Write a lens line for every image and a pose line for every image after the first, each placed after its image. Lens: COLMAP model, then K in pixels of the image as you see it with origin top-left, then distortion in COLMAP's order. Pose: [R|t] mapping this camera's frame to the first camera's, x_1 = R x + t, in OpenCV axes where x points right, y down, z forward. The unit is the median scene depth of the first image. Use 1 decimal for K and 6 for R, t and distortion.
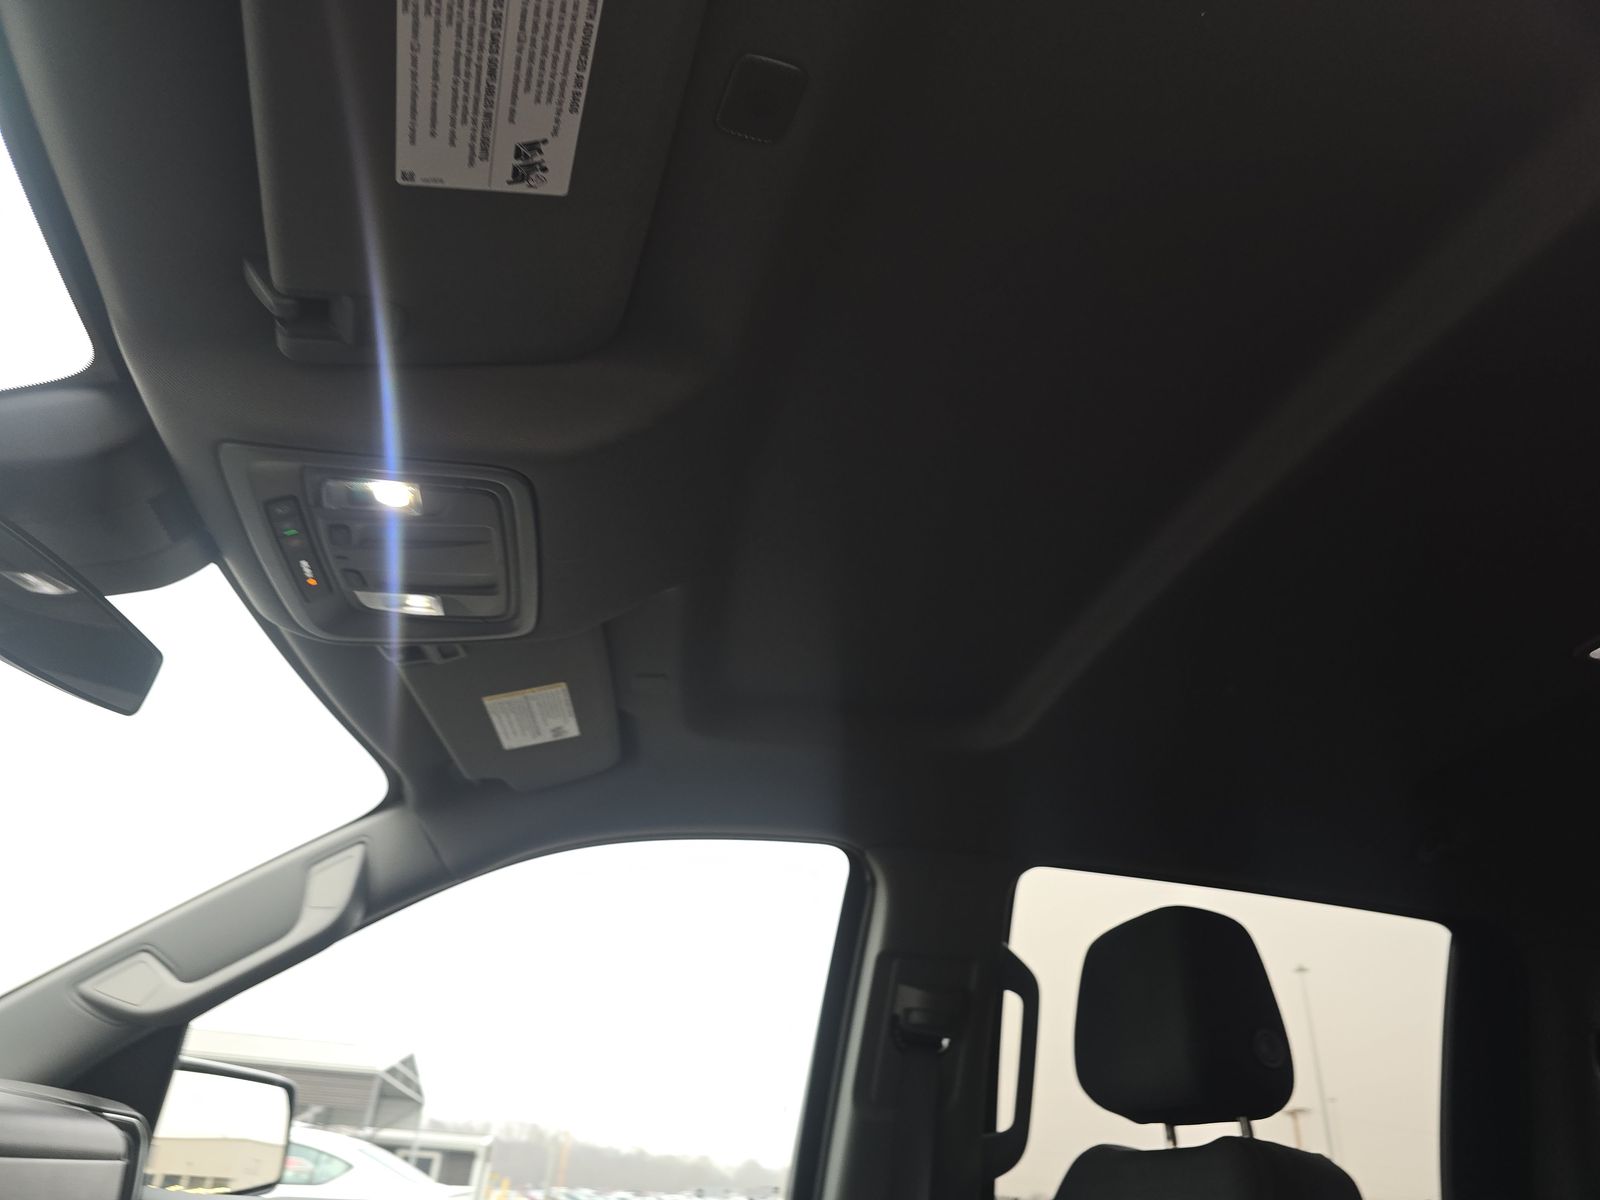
lens RADIAL K [[1067.0, 0, 800.0], [0, 1067.0, 600.0], [0, 0, 1]] dist [0.036237, -0.040696]
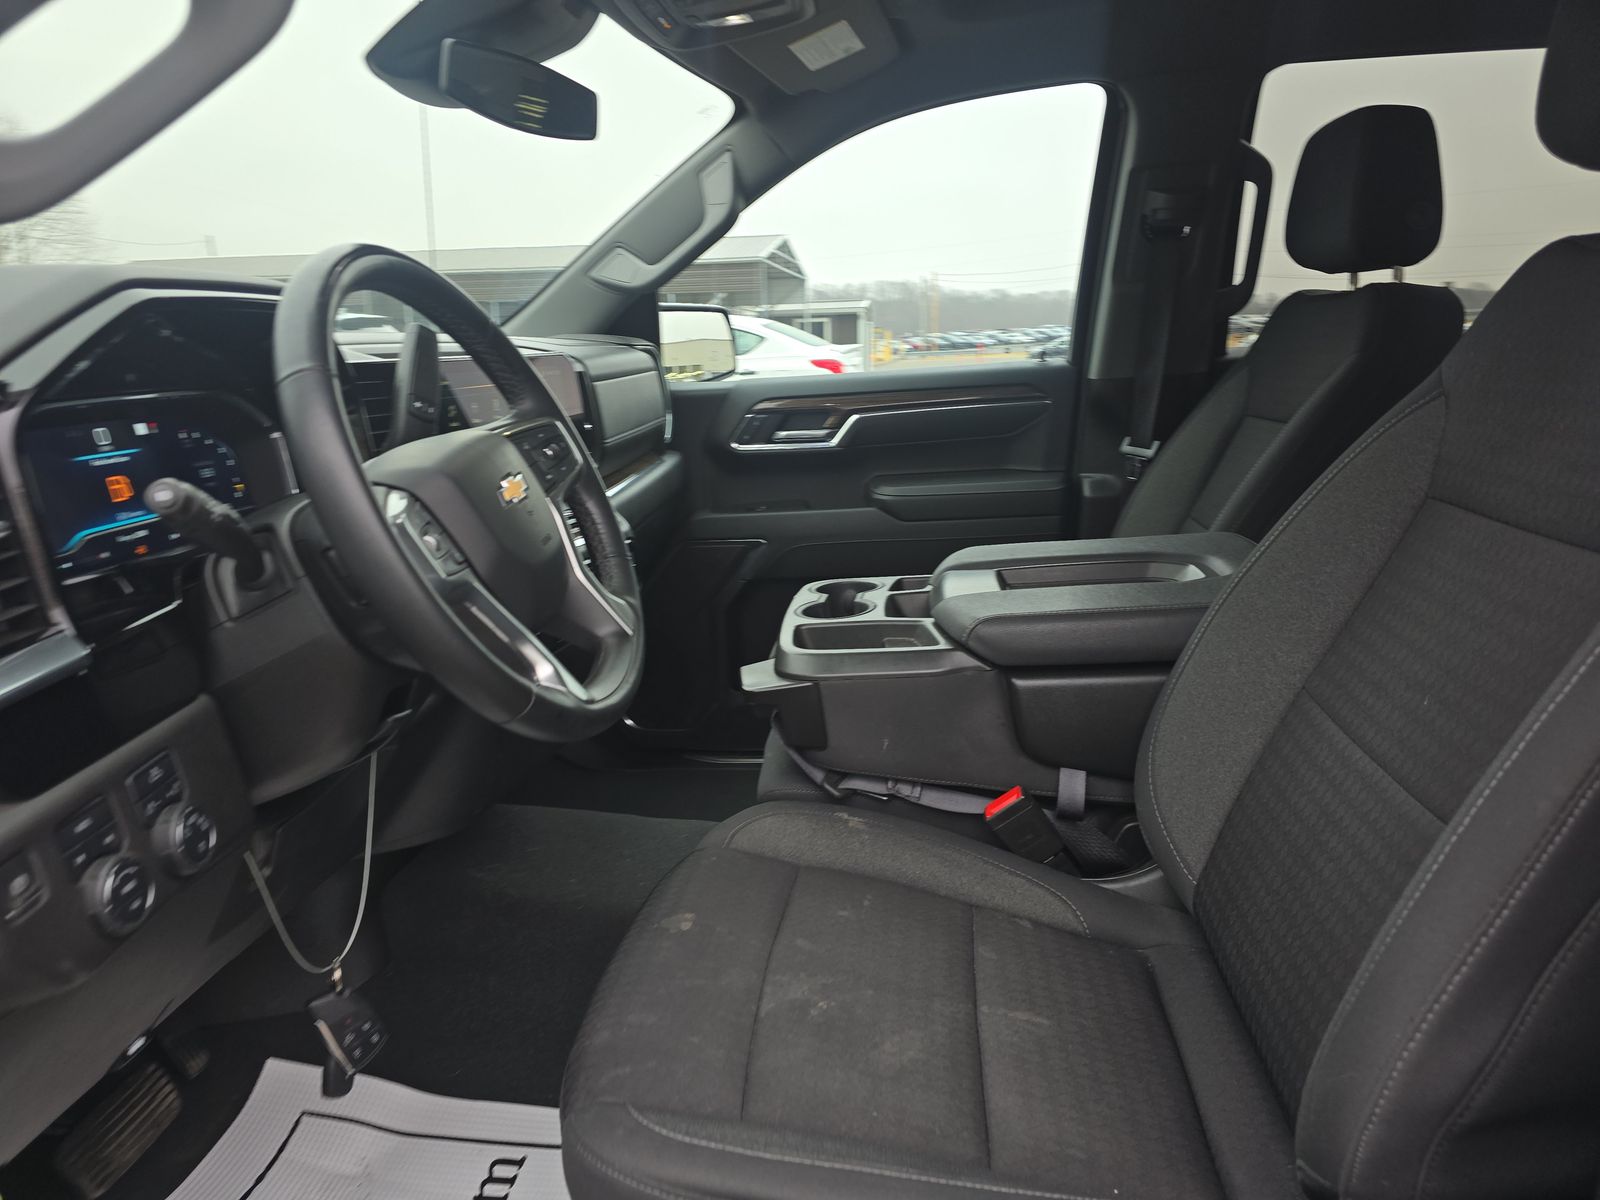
lens RADIAL K [[1067.0, 0, 800.0], [0, 1067.0, 600.0], [0, 0, 1]] dist [0.036237, -0.040696]
pose [[0.945363, -0.019350, -0.325446, 0.108940], [0.236017, 0.729271, 0.642230, -0.204567], [0.224911, -0.683951, 0.693993, -0.310433]]
